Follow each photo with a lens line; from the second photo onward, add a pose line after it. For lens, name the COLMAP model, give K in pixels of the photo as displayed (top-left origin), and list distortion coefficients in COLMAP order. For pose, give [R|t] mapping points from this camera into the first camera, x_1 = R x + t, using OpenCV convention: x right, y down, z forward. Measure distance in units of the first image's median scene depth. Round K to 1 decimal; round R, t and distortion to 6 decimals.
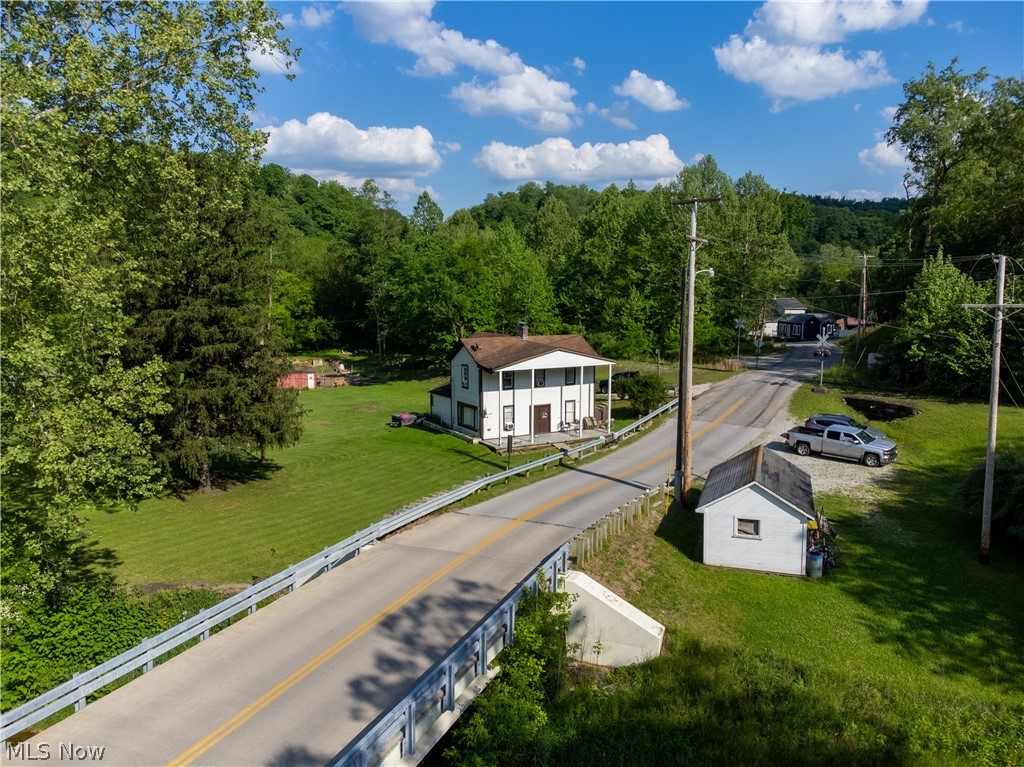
lens RADIAL K [[764.2, 0, 513.2], [0, 764.2, 378.1], [0, 0, 1]] dist [0.009828, 0.013725]
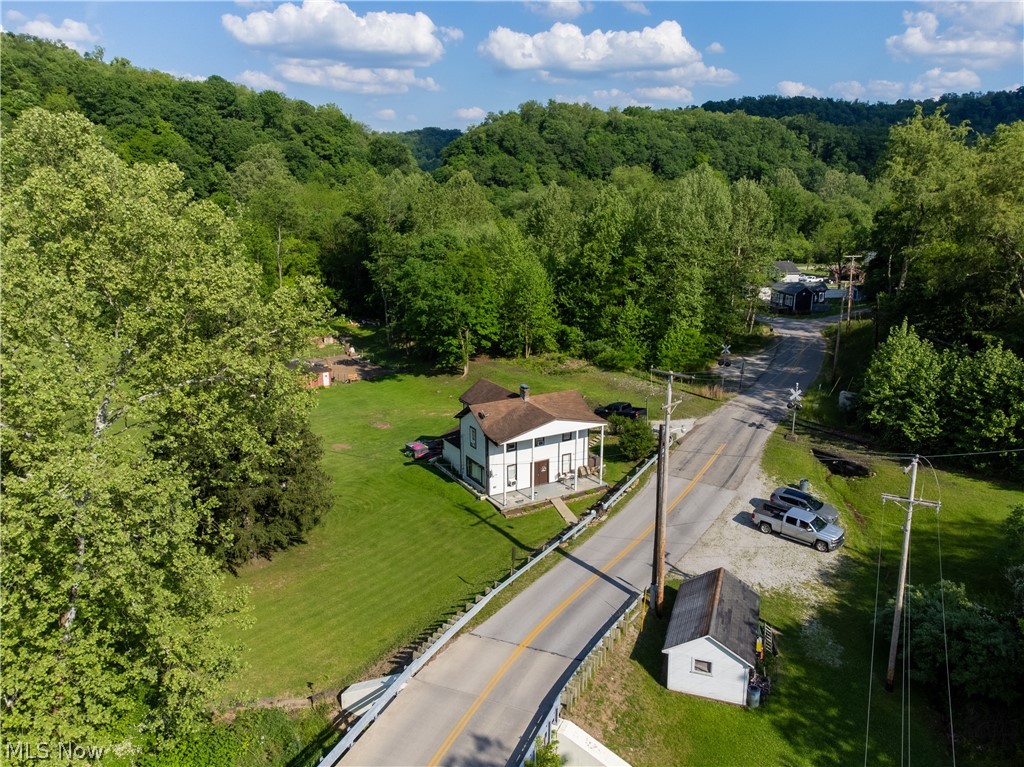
lens RADIAL K [[764.2, 0, 513.6], [0, 764.2, 378.4], [0, 0, 1]] dist [0.009828, 0.013725]
pose [[0.999999, -0.000489, -0.001364, -0.001820], [0.000658, 0.991896, 0.127053, -0.230834], [0.001290, -0.127053, 0.991895, -0.102310]]
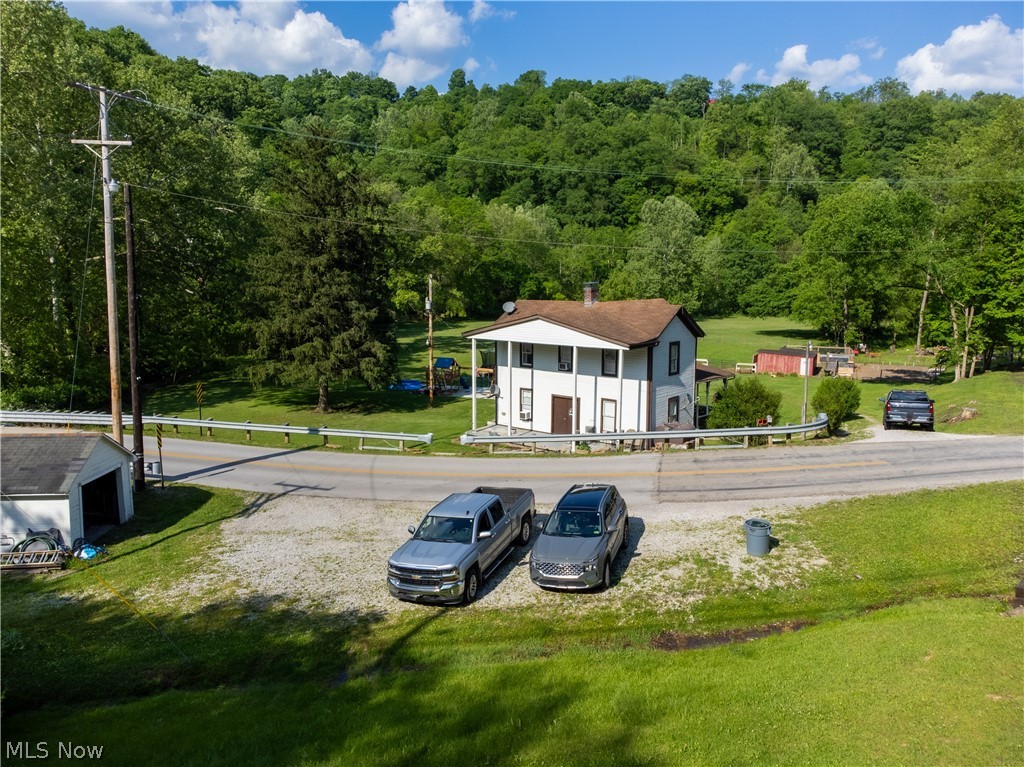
lens RADIAL K [[764.2, 0, 510.9], [0, 764.2, 381.4], [0, 0, 1]] dist [0.009828, 0.013725]
pose [[0.348625, 0.132022, -0.927918, 0.697688], [-0.113798, 0.988668, 0.097910, -0.044921], [0.930328, 0.071461, 0.359698, 0.697009]]
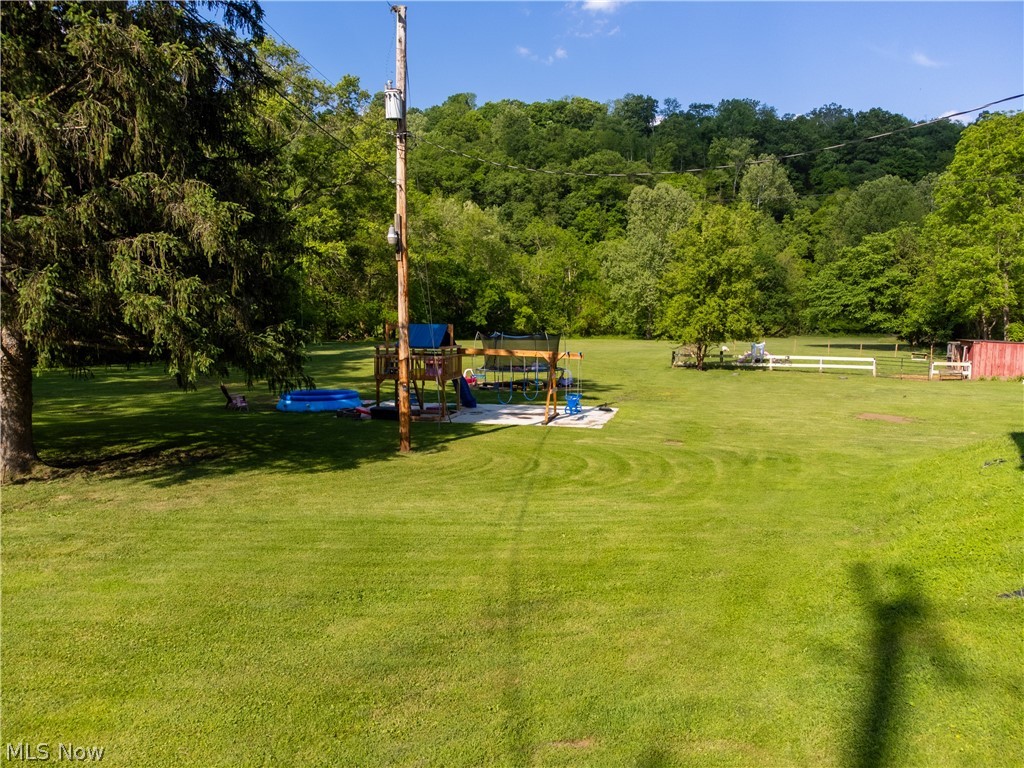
lens RADIAL K [[764.2, 0, 507.6], [0, 764.2, 382.9], [0, 0, 1]] dist [0.009828, 0.013725]
pose [[0.440213, 0.067112, -0.895382, -0.008346], [-0.100845, 0.994589, 0.024968, 0.064870], [0.892212, 0.079303, 0.444599, 0.869205]]
